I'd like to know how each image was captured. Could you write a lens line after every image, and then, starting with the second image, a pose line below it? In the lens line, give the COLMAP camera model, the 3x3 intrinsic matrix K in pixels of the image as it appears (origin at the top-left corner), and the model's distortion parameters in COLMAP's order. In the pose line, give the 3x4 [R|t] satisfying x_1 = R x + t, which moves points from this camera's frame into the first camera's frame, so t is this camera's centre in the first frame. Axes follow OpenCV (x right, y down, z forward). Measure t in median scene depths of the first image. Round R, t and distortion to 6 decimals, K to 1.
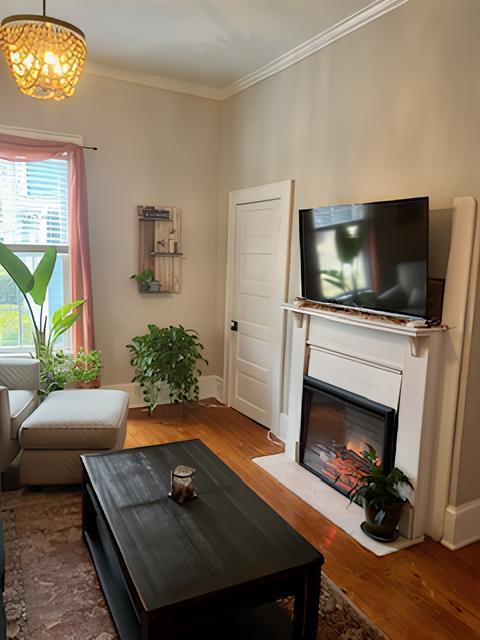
lens RADIAL K [[499.9, 0, 240.0], [0, 499.9, 320.0], [0, 0, 1]] dist [0.068269, 0.000260]
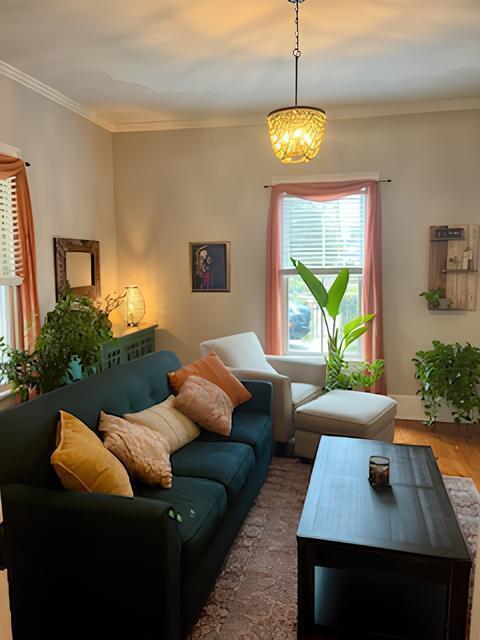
lens RADIAL K [[499.9, 0, 240.0], [0, 499.9, 320.0], [0, 0, 1]] dist [0.068269, 0.000260]
pose [[0.754950, 0.032545, -0.654975, 0.198647], [-0.060734, 0.997945, -0.020418, 0.012770], [0.652964, 0.055193, 0.755375, -0.042313]]
